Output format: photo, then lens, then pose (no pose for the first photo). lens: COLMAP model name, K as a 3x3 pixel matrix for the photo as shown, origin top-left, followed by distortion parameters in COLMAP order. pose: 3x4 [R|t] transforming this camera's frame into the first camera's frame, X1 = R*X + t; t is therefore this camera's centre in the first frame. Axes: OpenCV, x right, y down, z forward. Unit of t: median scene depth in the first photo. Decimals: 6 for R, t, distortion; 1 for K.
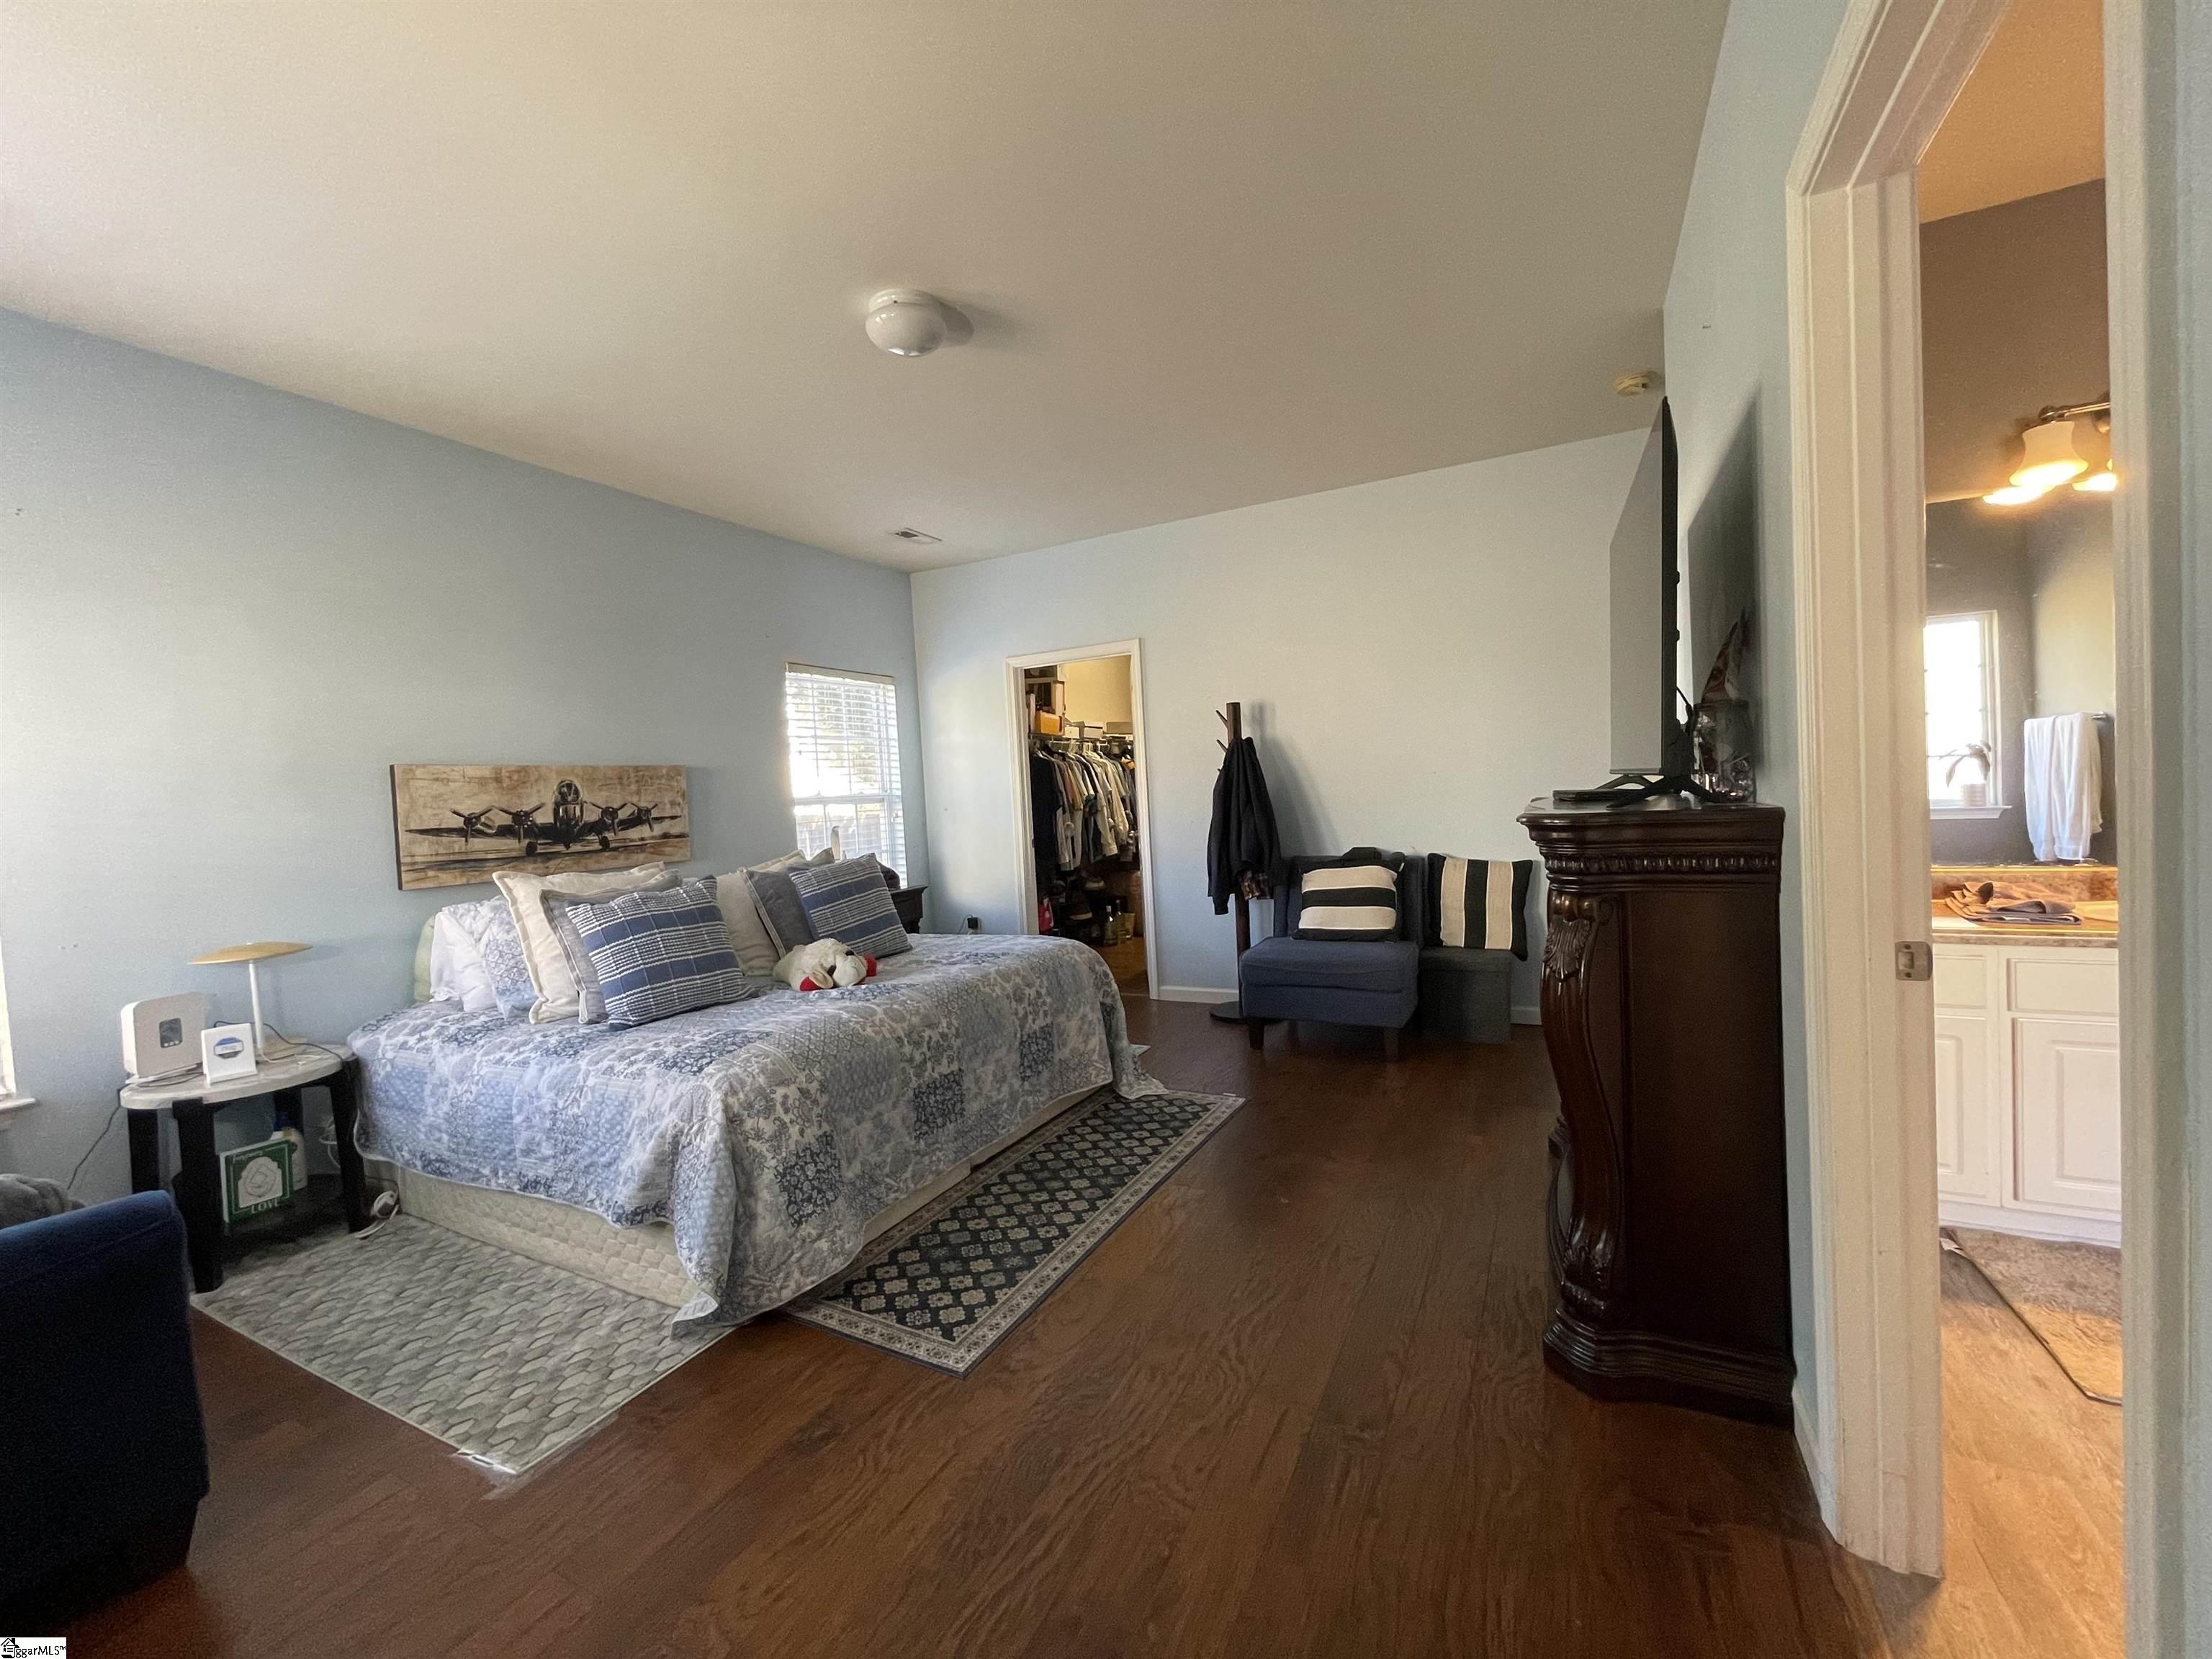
lens RADIAL K [[900.2, 0, 1104.9], [0, 900.2, 823.8], [0, 0, 1]] dist [-0.001722, -0.000121]
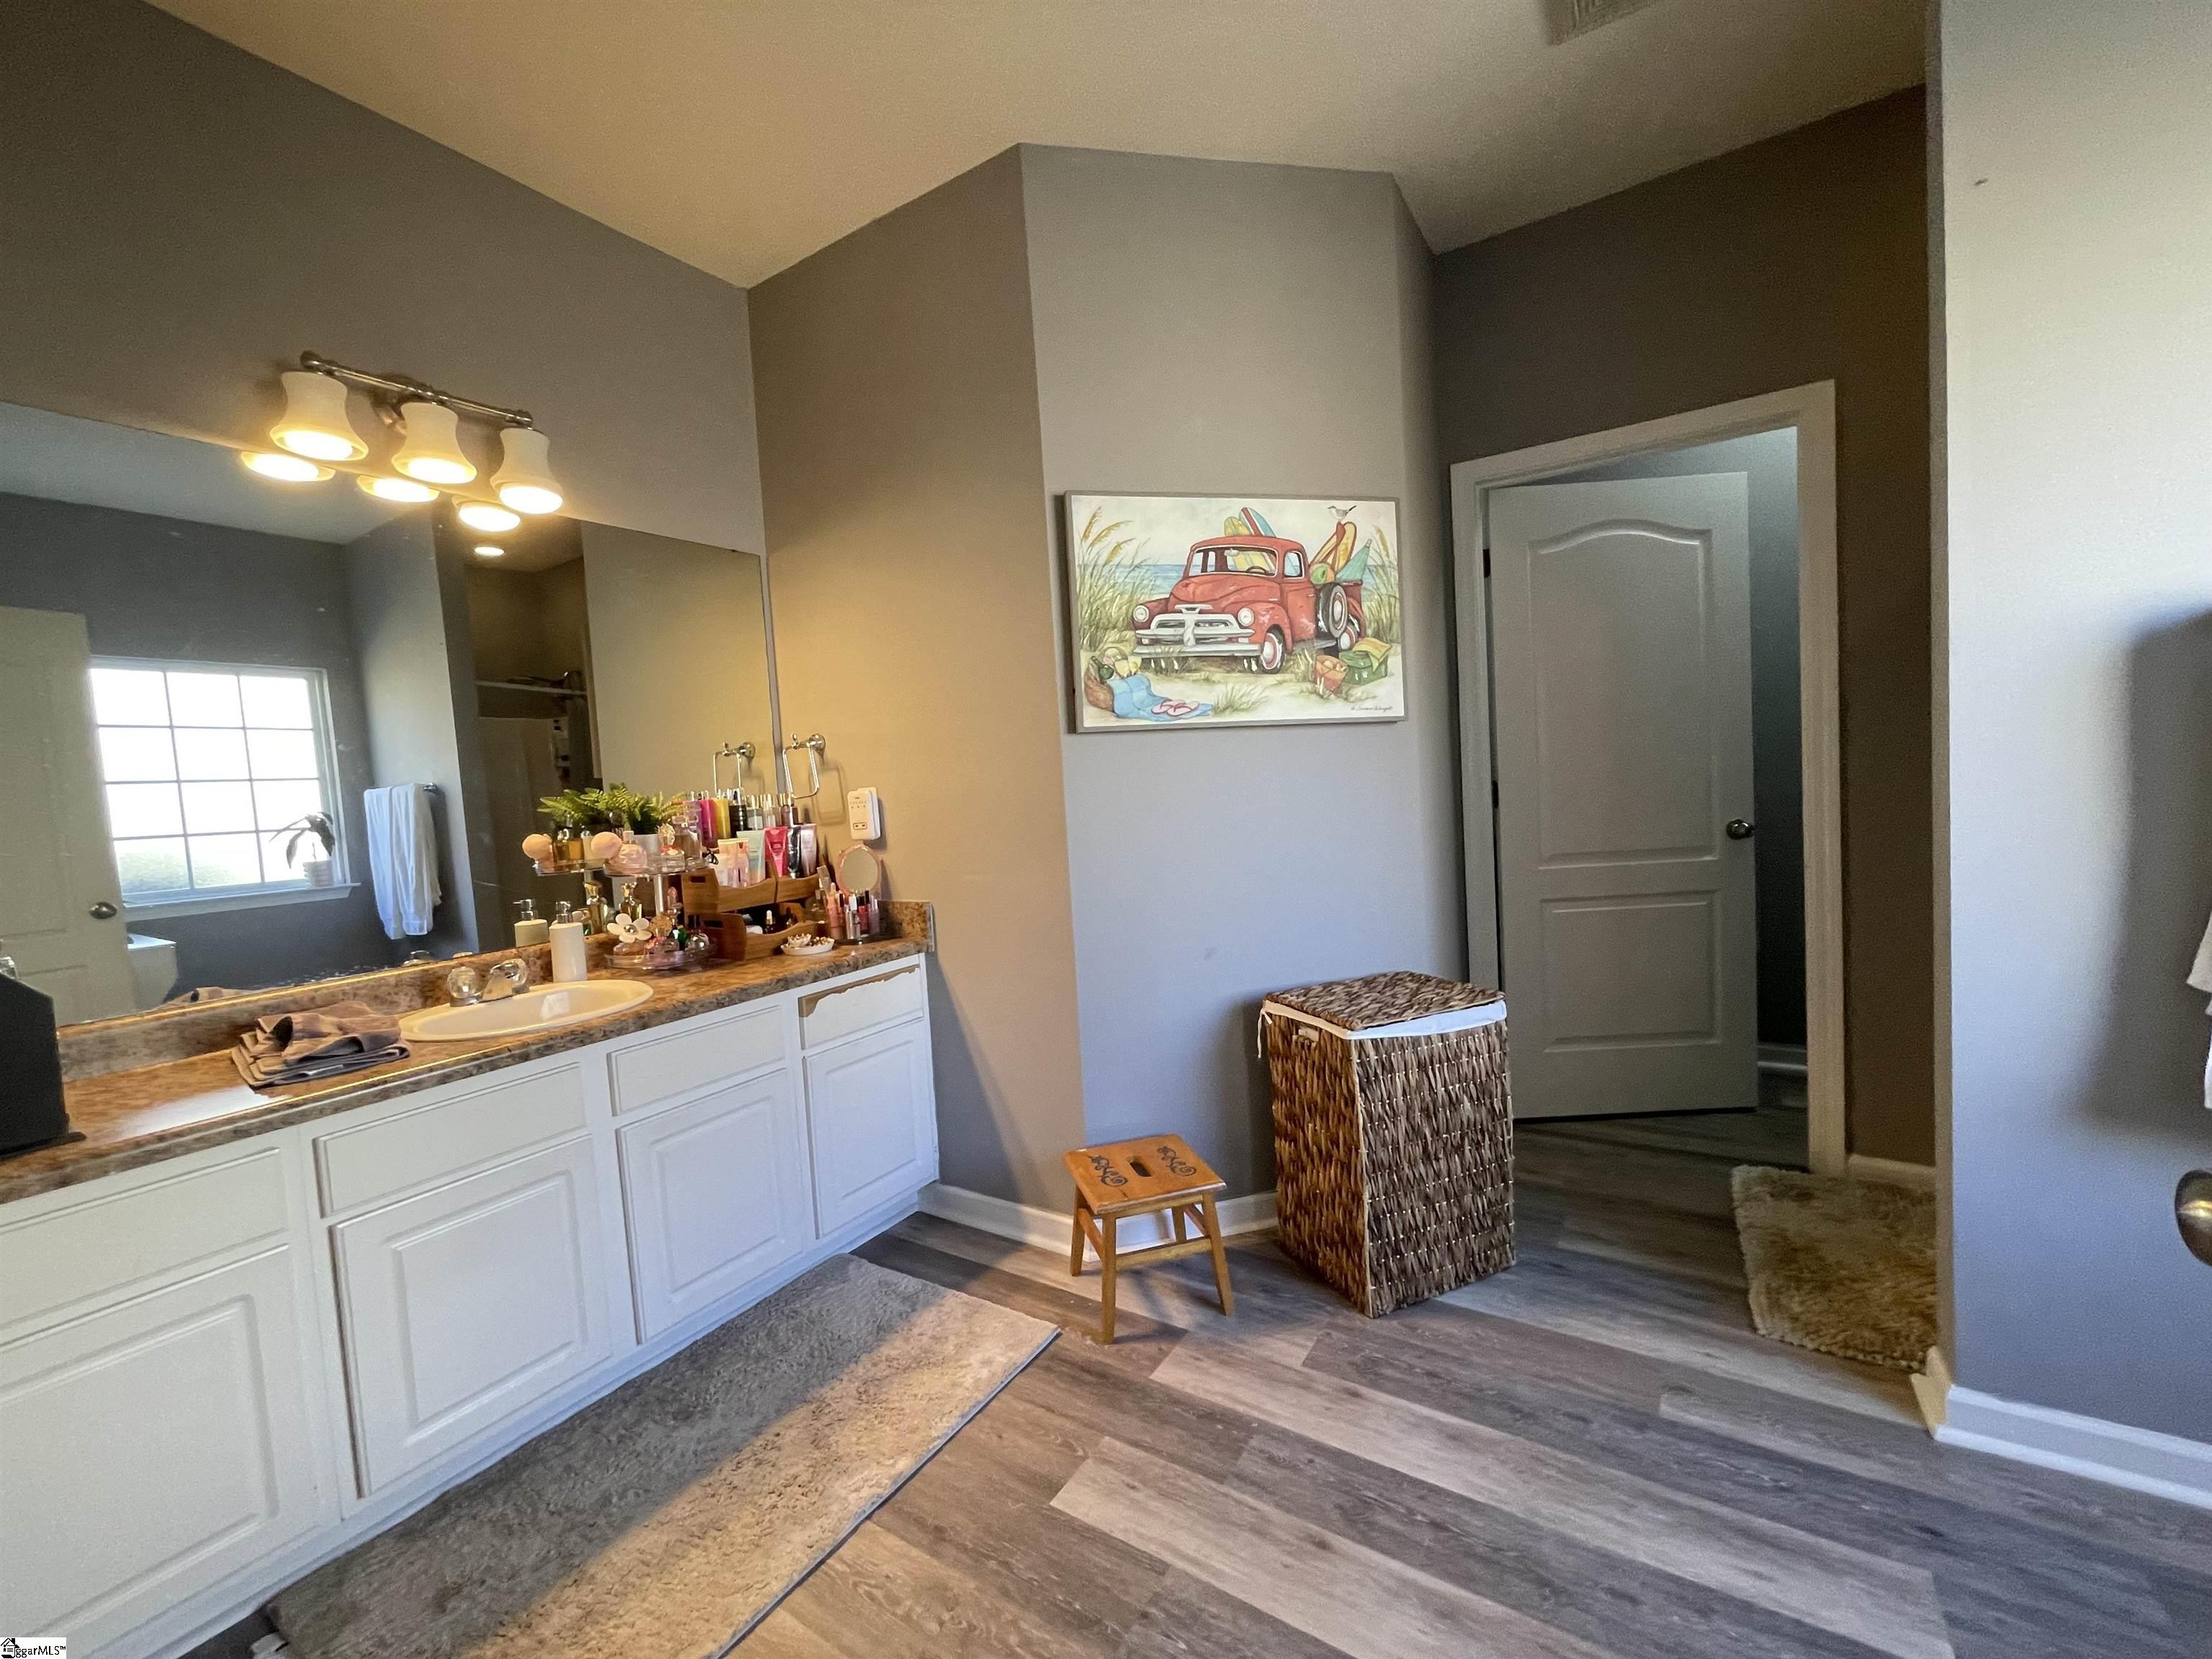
lens RADIAL K [[898.1, 0, 1106.0], [0, 898.1, 829.5], [0, 0, 1]] dist [0.001095, 0.000104]
pose [[0.101682, -0.011270, 0.994753, 0.237879], [0.087905, 0.996126, 0.002301, -0.012635], [-0.990926, 0.087210, 0.102279, 0.197426]]
